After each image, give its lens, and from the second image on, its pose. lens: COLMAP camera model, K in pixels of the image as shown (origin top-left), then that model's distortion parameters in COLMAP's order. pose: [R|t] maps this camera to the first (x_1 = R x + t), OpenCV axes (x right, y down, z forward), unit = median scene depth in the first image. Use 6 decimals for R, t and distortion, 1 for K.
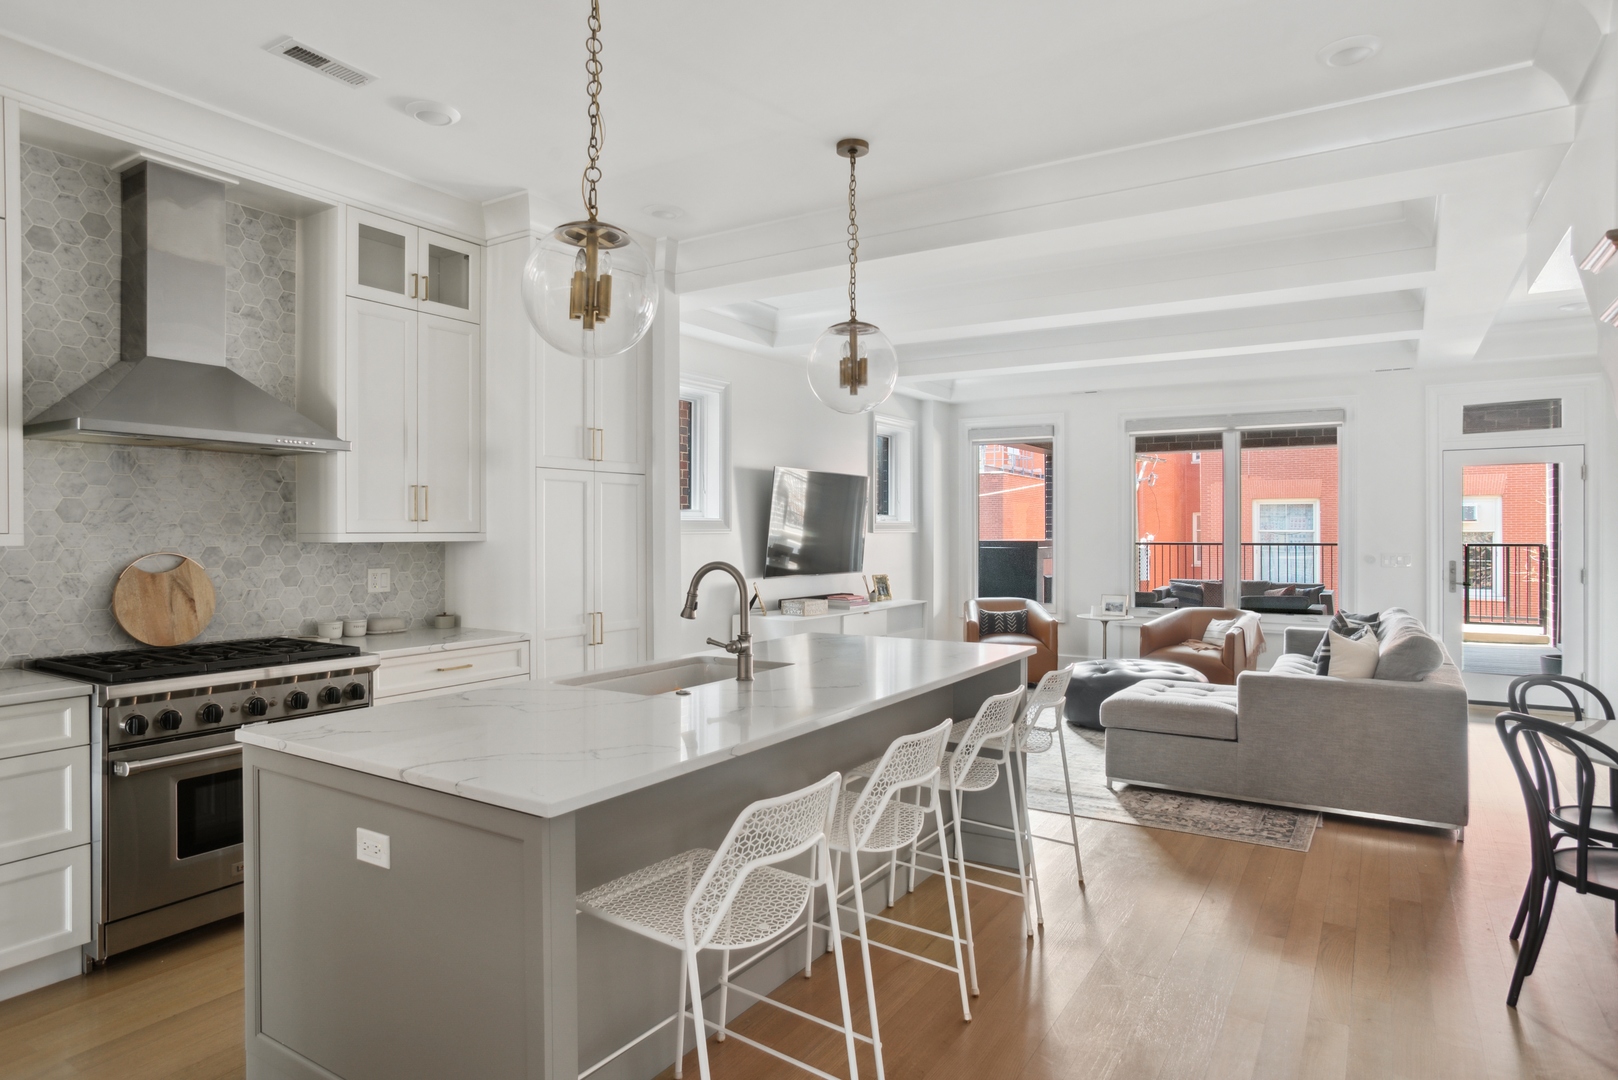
lens RADIAL K [[945.5, 0, 809.0], [0, 945.5, 540.0], [0, 0, 1]] dist [-0.018075, 0.000105]
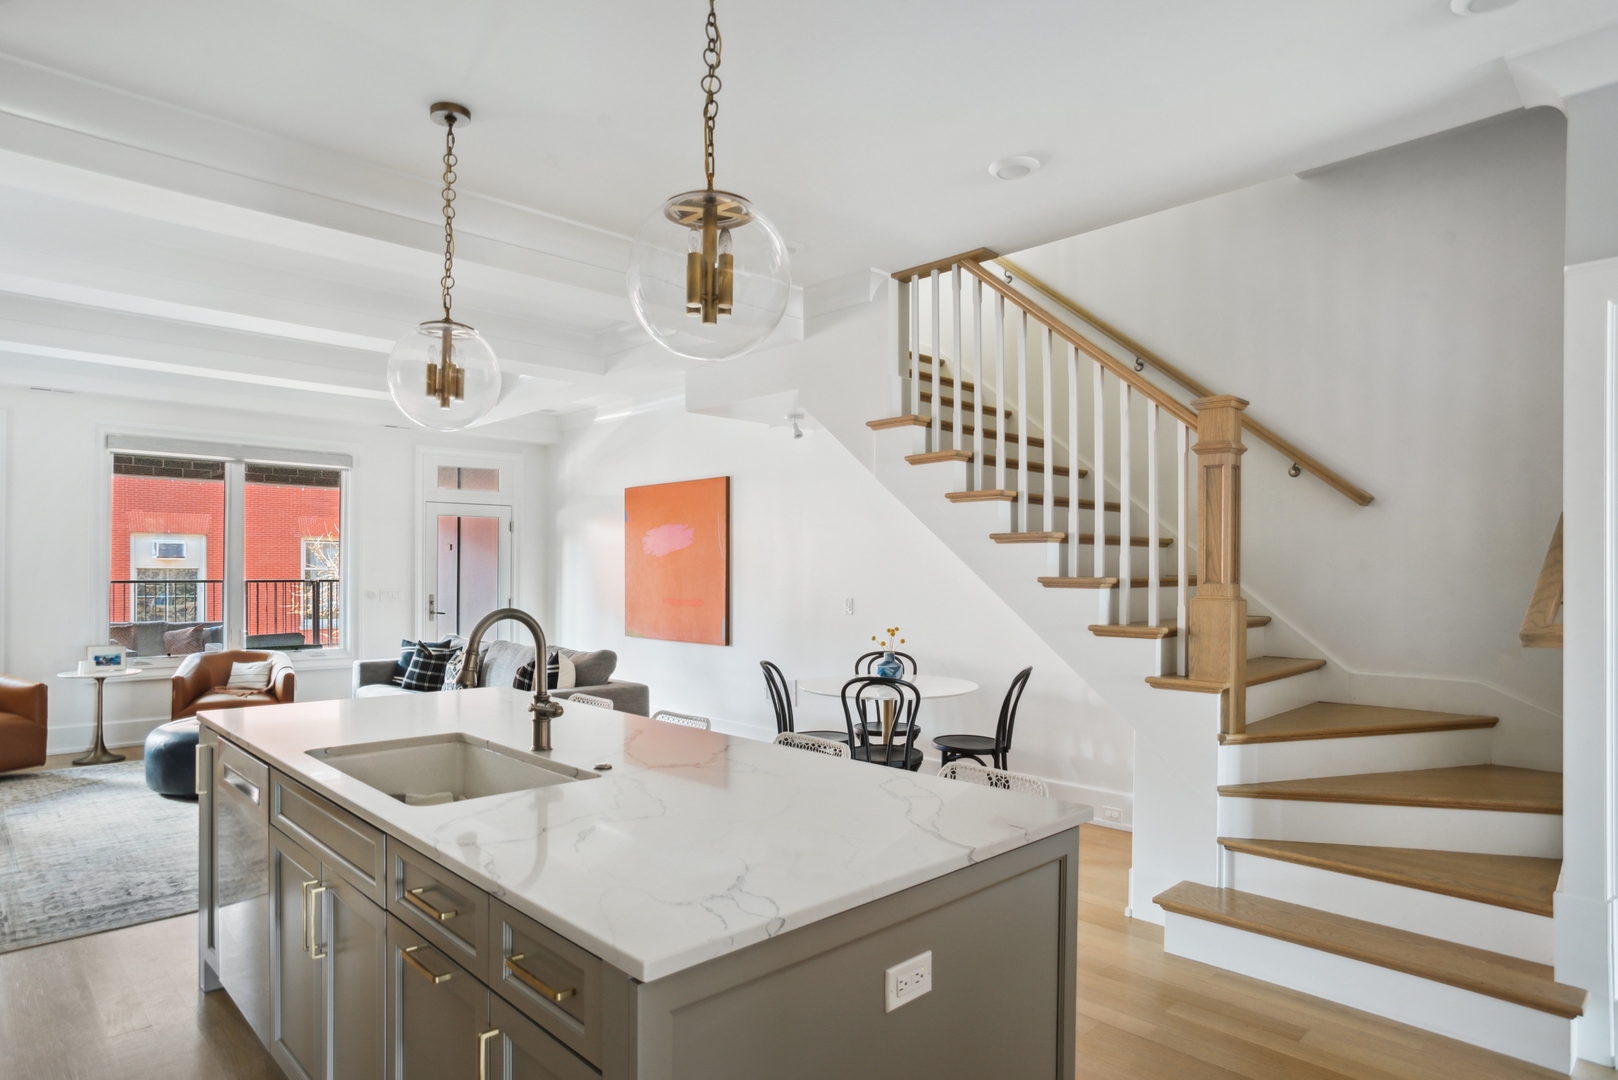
lens RADIAL K [[929.5, 0, 809.1], [0, 929.5, 571.1], [0, 0, 1]] dist [-0.046178, 0.020474]
pose [[0.253122, 0.002681, 0.967431, -0.309431], [0.002446, 0.999991, -0.003411, -0.002193], [-0.967431, 0.003230, 0.253113, 0.224089]]
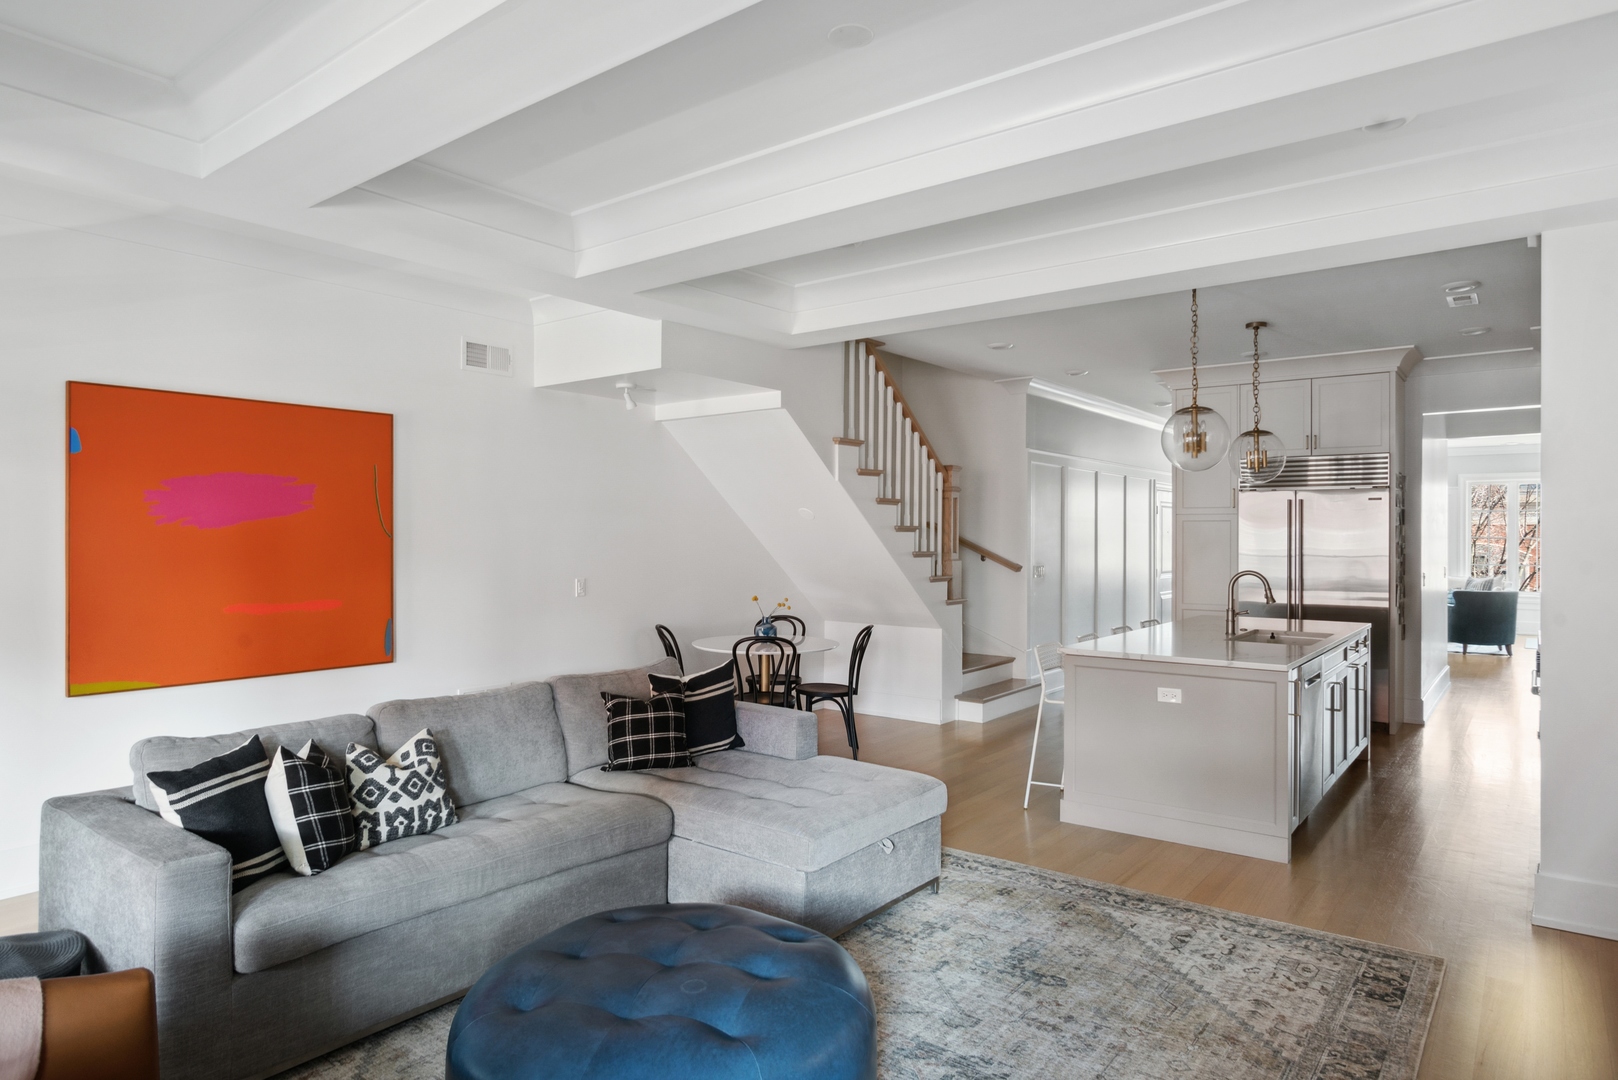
lens RADIAL K [[940.8, 0, 814.3], [0, 940.8, 518.6], [0, 0, 1]] dist [-0.018873, 0.000900]
pose [[-0.994040, -0.006994, 0.108788, 0.213021], [-0.008811, 0.999829, -0.016228, -0.022904], [-0.108656, -0.017090, -0.993932, 1.148227]]
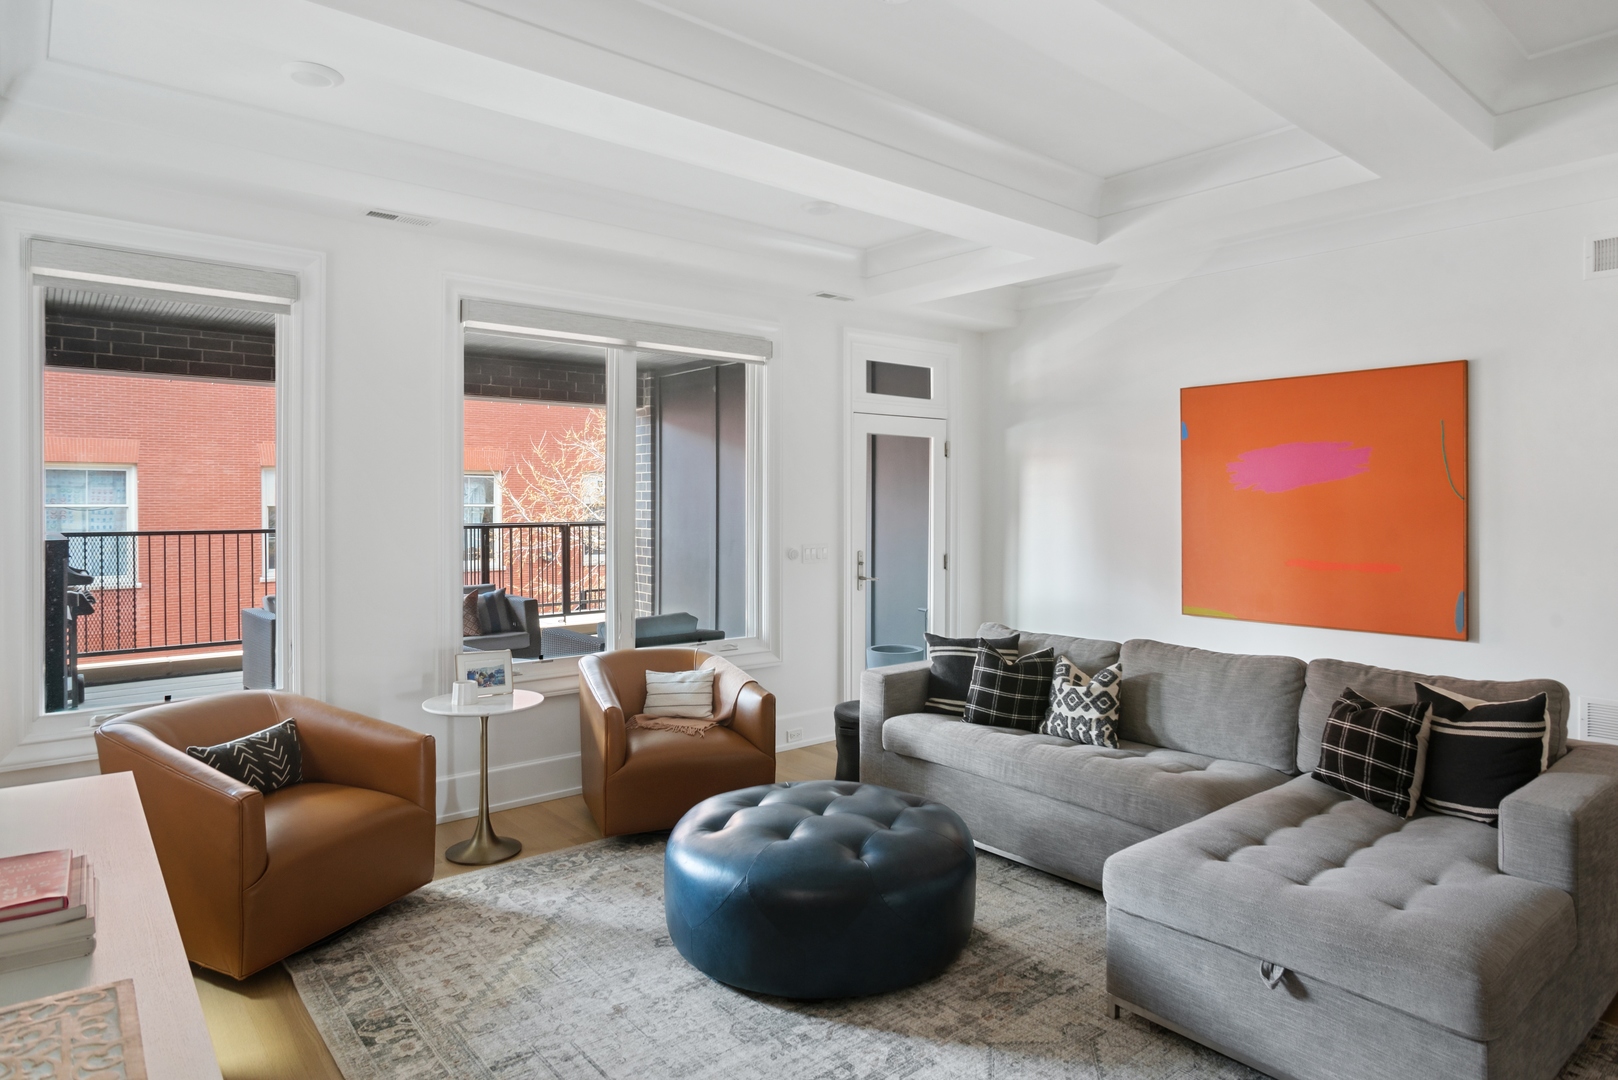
lens RADIAL K [[940.8, 0, 814.3], [0, 940.8, 518.6], [0, 0, 1]] dist [-0.018873, 0.000900]
pose [[0.315253, -0.016509, 0.948864, -0.084388], [0.008162, 0.999859, 0.014684, -0.016952], [-0.948972, 0.003115, 0.315344, 0.736510]]
